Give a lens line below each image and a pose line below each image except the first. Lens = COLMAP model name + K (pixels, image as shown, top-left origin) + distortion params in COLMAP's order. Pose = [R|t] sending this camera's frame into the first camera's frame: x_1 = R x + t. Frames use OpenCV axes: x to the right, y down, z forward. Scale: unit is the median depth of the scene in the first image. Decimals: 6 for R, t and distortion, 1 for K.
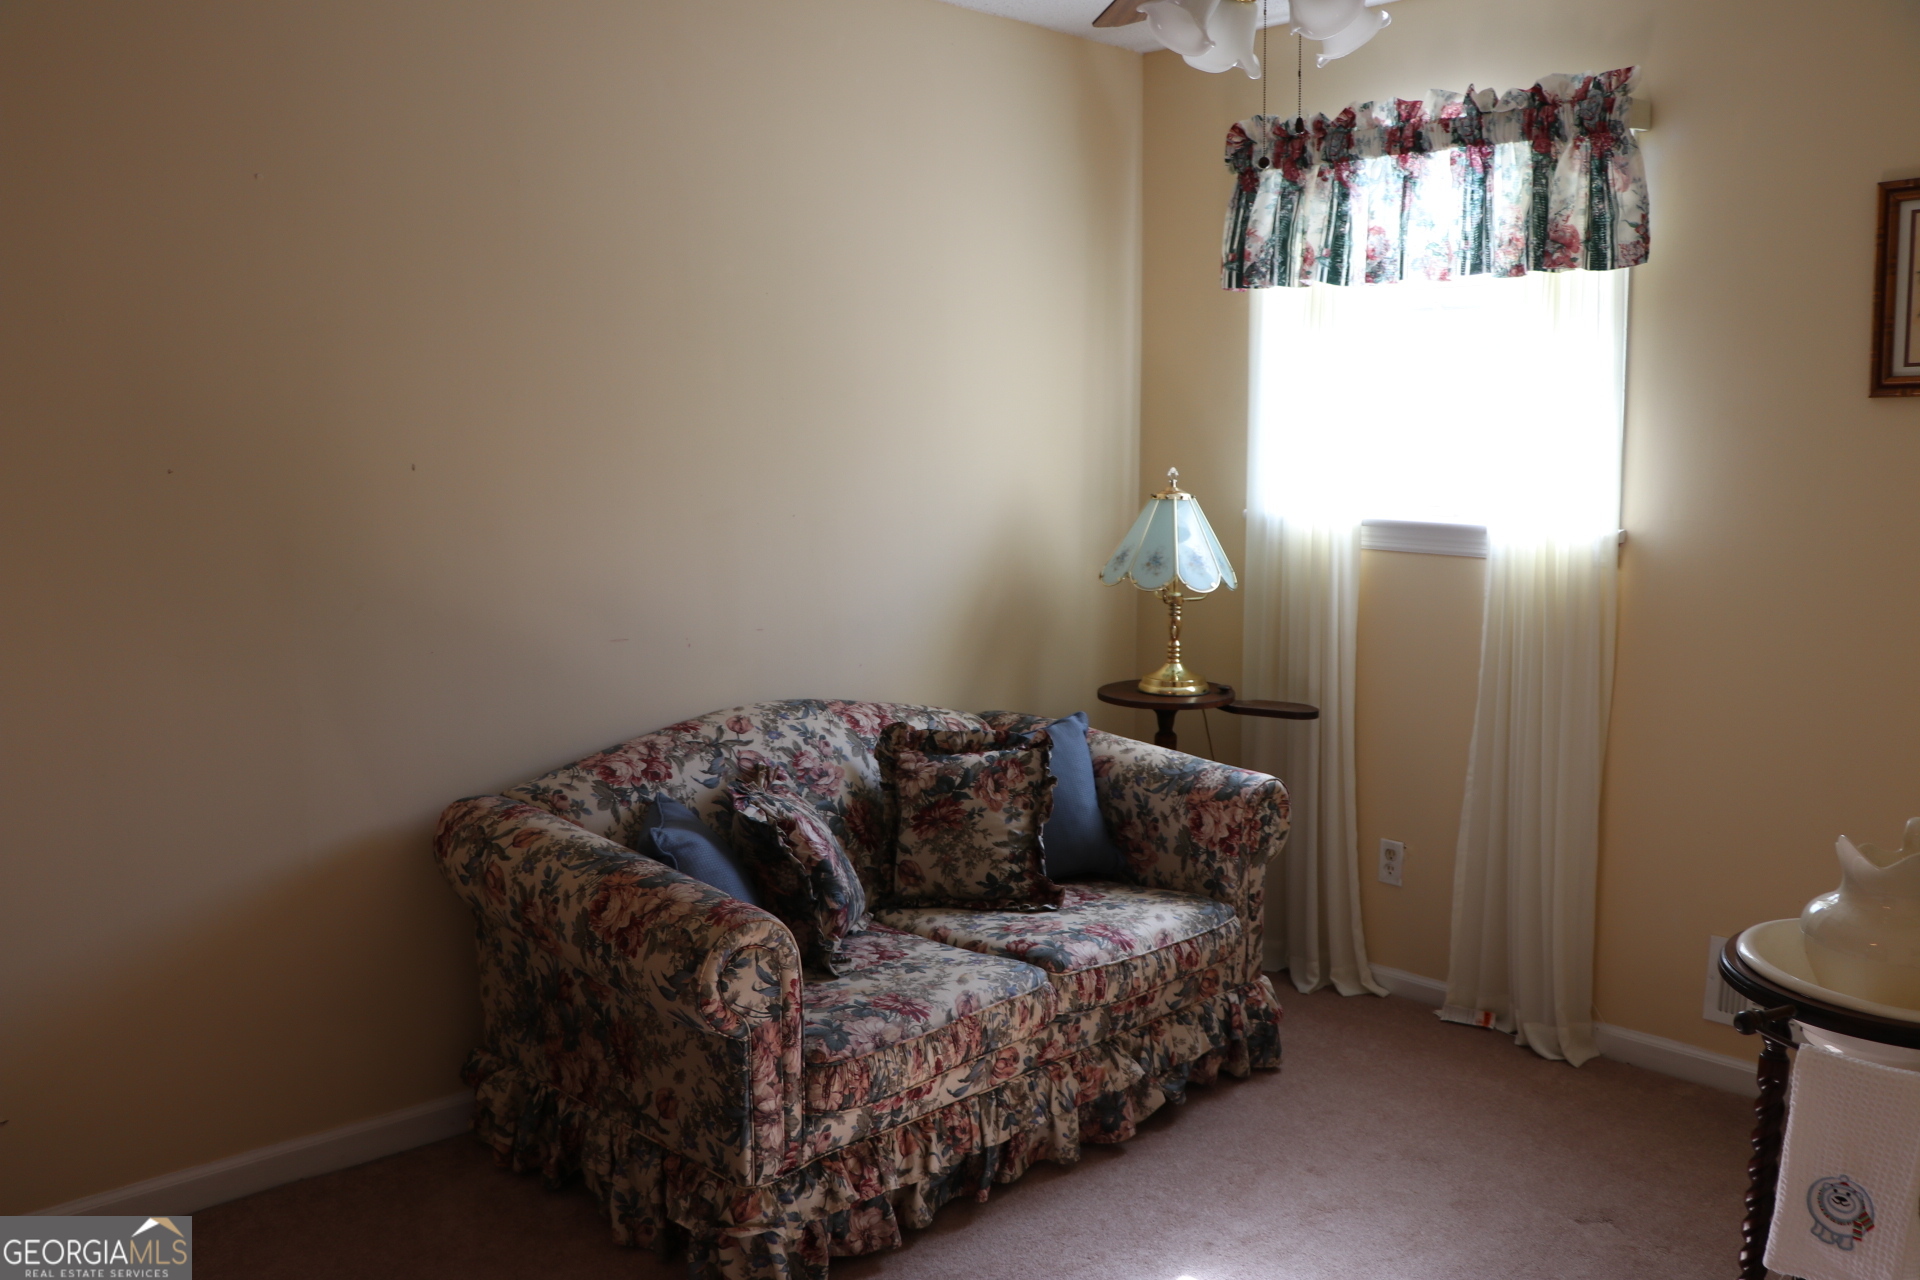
lens RADIAL K [[1569.5, 0, 962.2], [0, 1569.5, 639.3], [0, 0, 1]] dist [-0.185408, 0.154431]
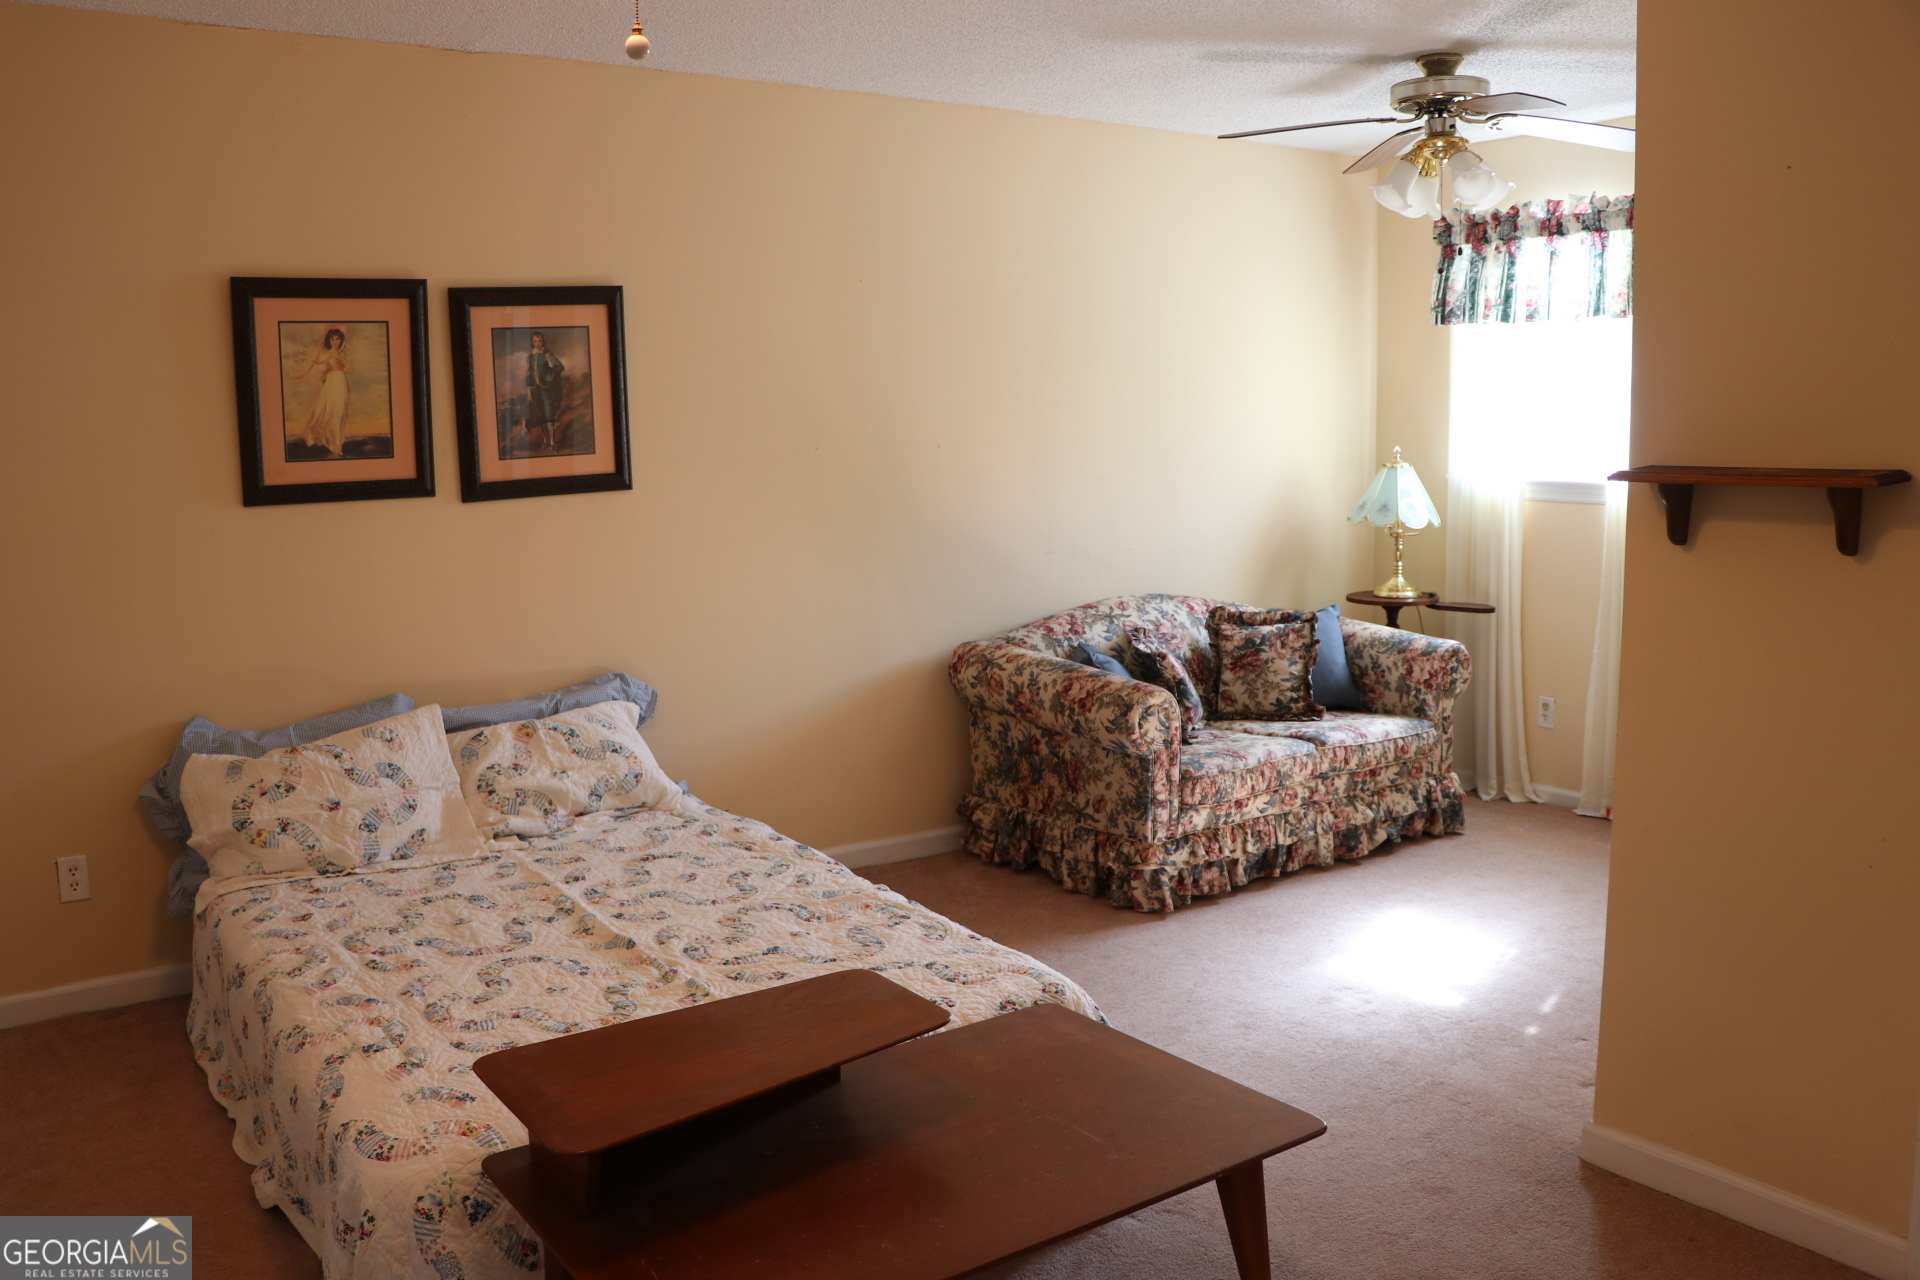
lens RADIAL K [[1569.5, 0, 963.7], [0, 1569.5, 647.0], [0, 0, 1]] dist [-0.185408, 0.154431]
pose [[0.987949, 0.006170, -0.154655, -0.054252], [-0.004268, 0.999911, 0.012625, 0.078035], [0.154719, -0.011812, 0.987888, -0.630619]]
